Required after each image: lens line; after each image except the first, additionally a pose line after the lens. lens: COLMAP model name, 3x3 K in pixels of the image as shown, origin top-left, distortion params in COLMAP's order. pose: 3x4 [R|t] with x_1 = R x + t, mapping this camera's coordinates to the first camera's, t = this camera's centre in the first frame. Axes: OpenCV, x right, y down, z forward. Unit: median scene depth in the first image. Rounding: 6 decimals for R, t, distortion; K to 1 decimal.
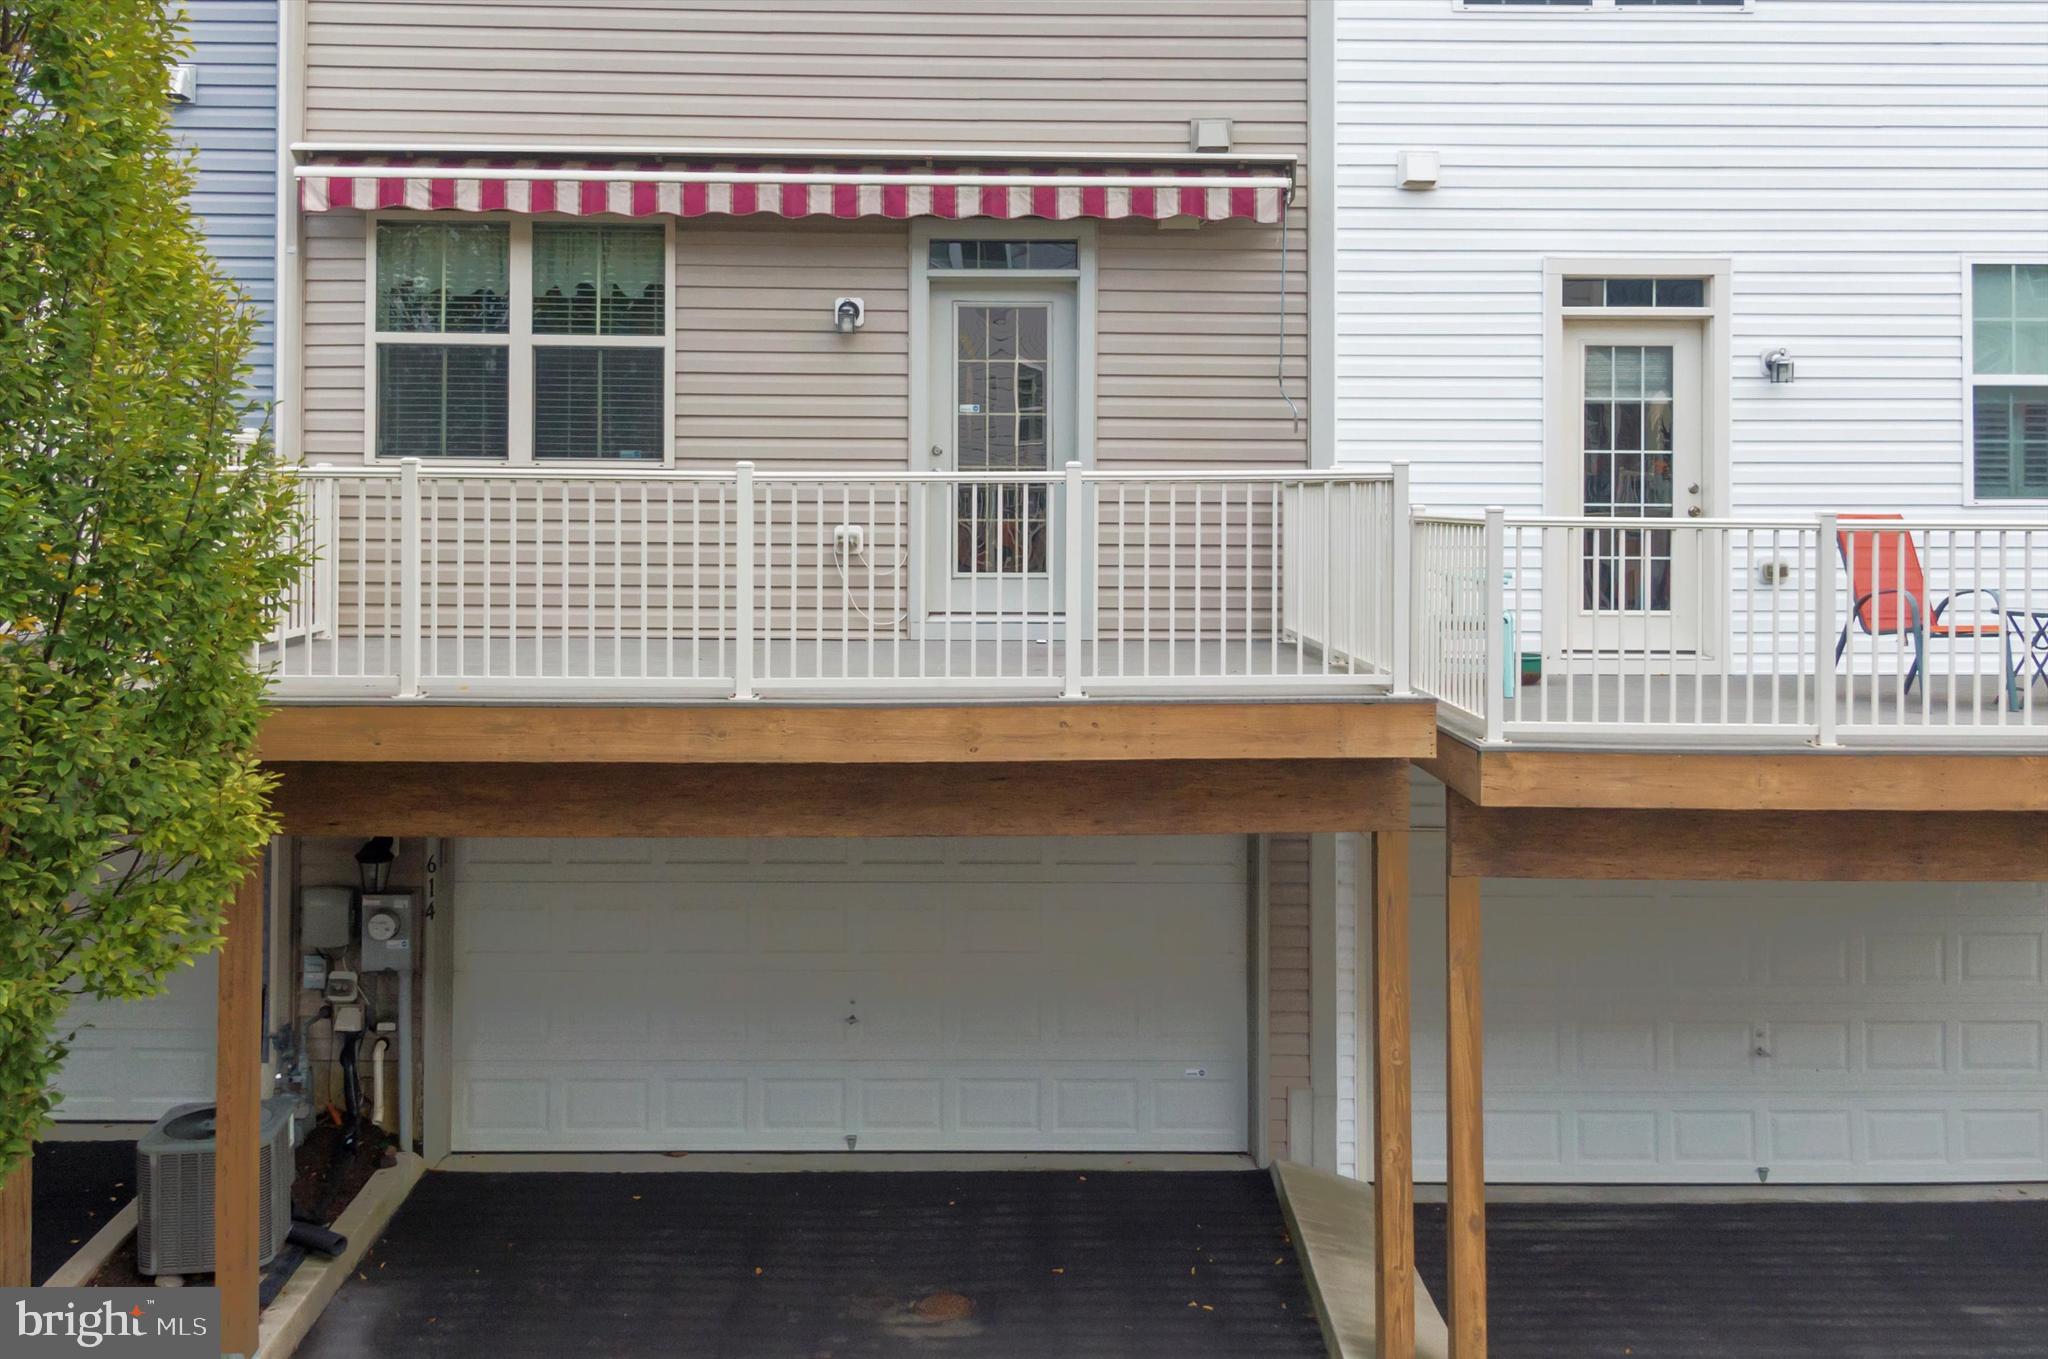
lens RADIAL K [[1006.7, 0, 1055.1], [0, 1006.7, 680.5], [0, 0, 1]] dist [0.016102, -0.012315]
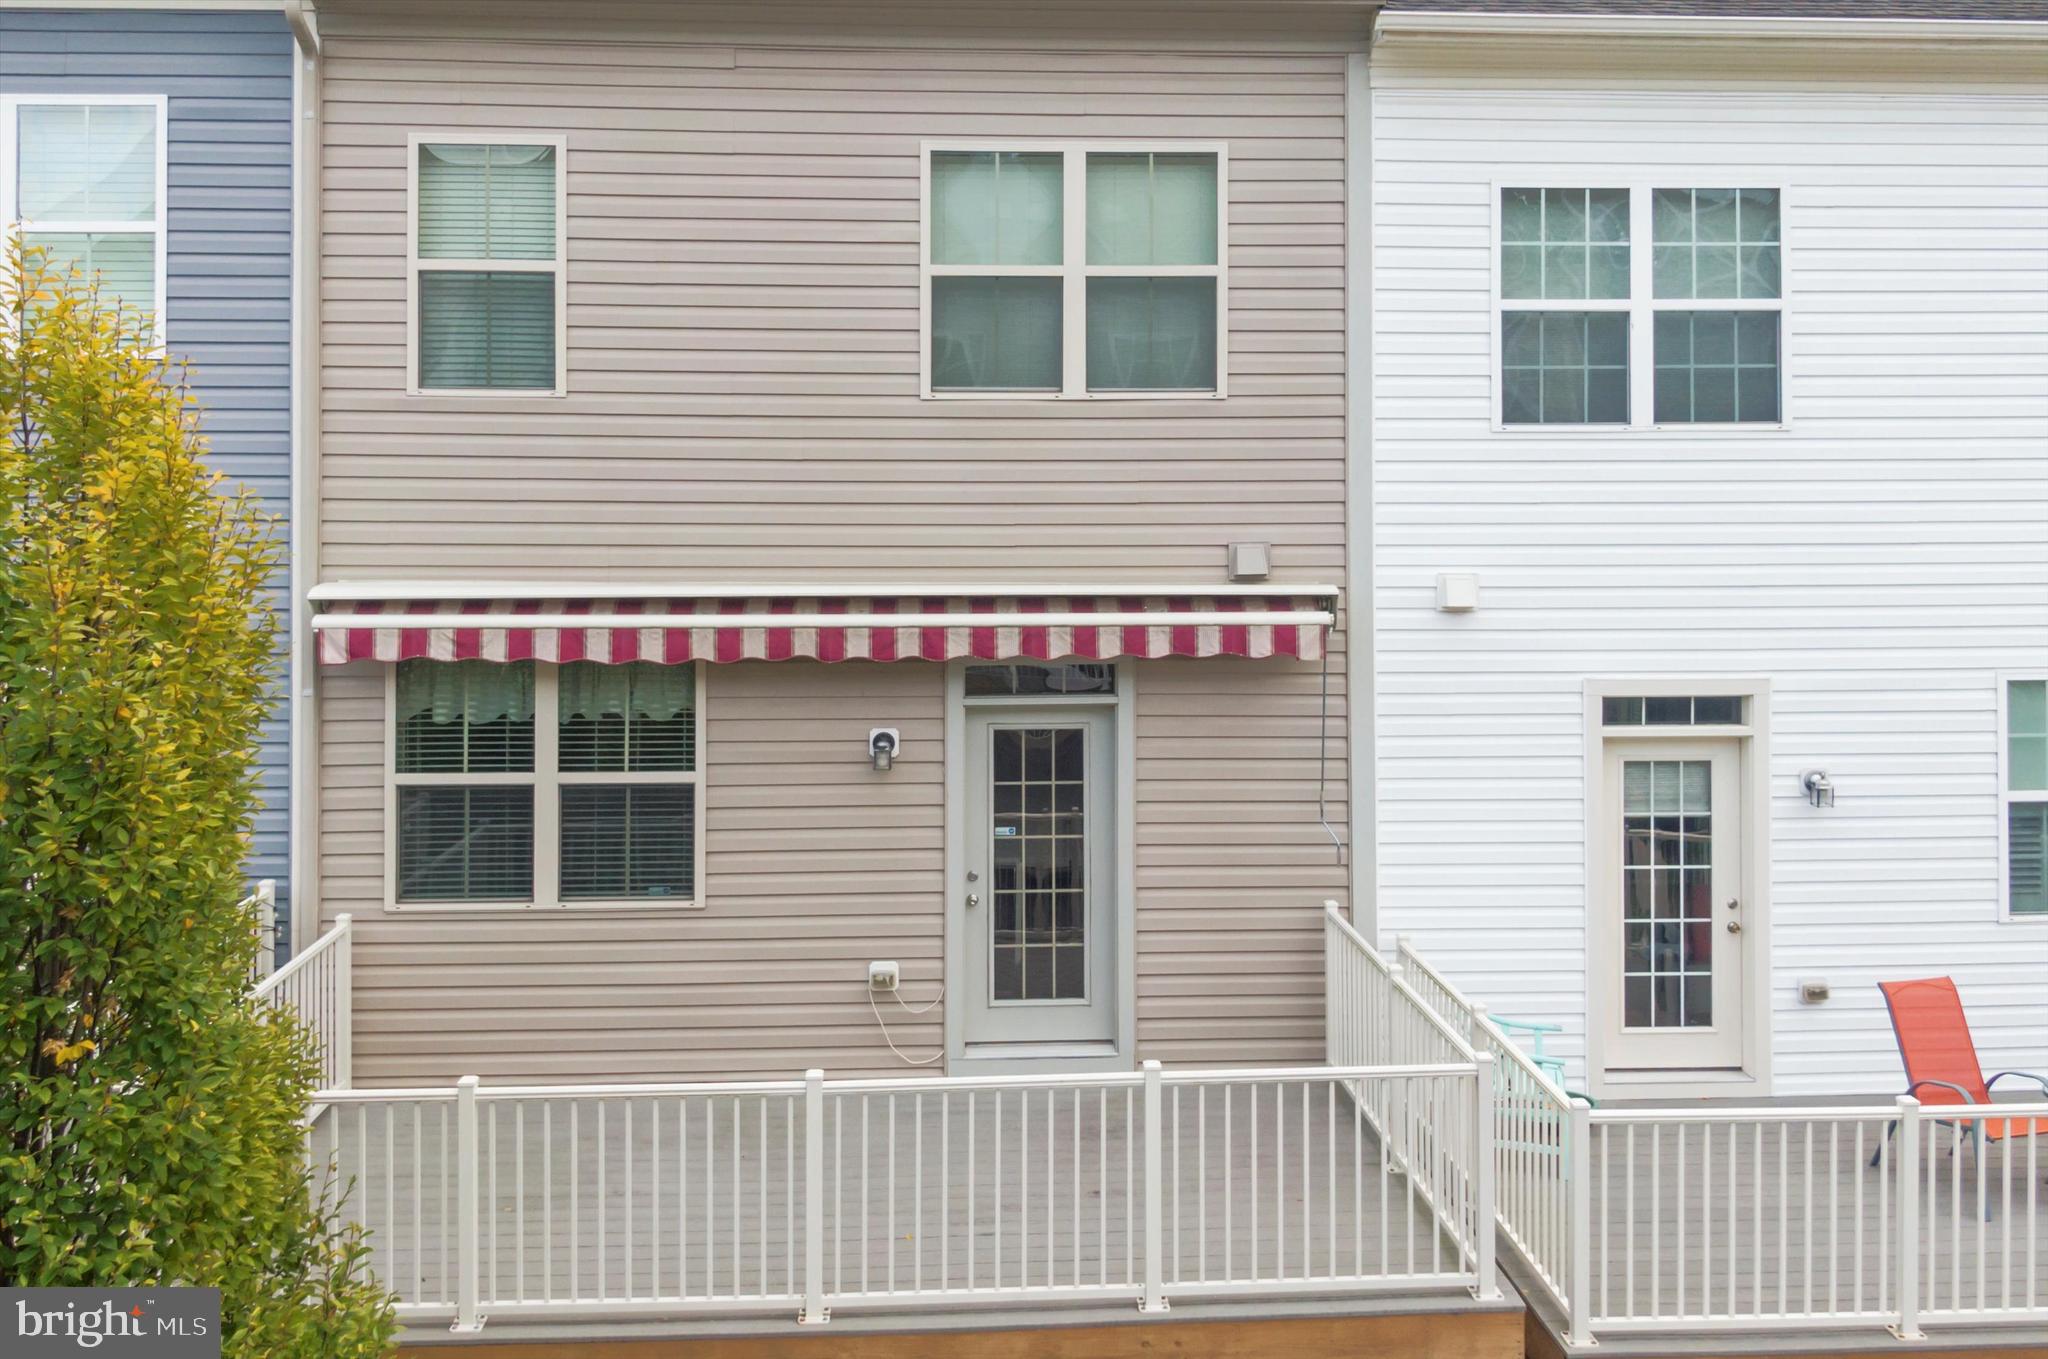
lens RADIAL K [[1005.1, 0, 1018.4], [0, 1005.1, 683.9], [0, 0, 1]] dist [0.015715, -0.010743]
pose [[0.999787, -0.004926, 0.020044, -0.092596], [0.004948, 0.999987, -0.001021, -0.420018], [-0.020039, 0.001120, 0.999799, 0.020846]]
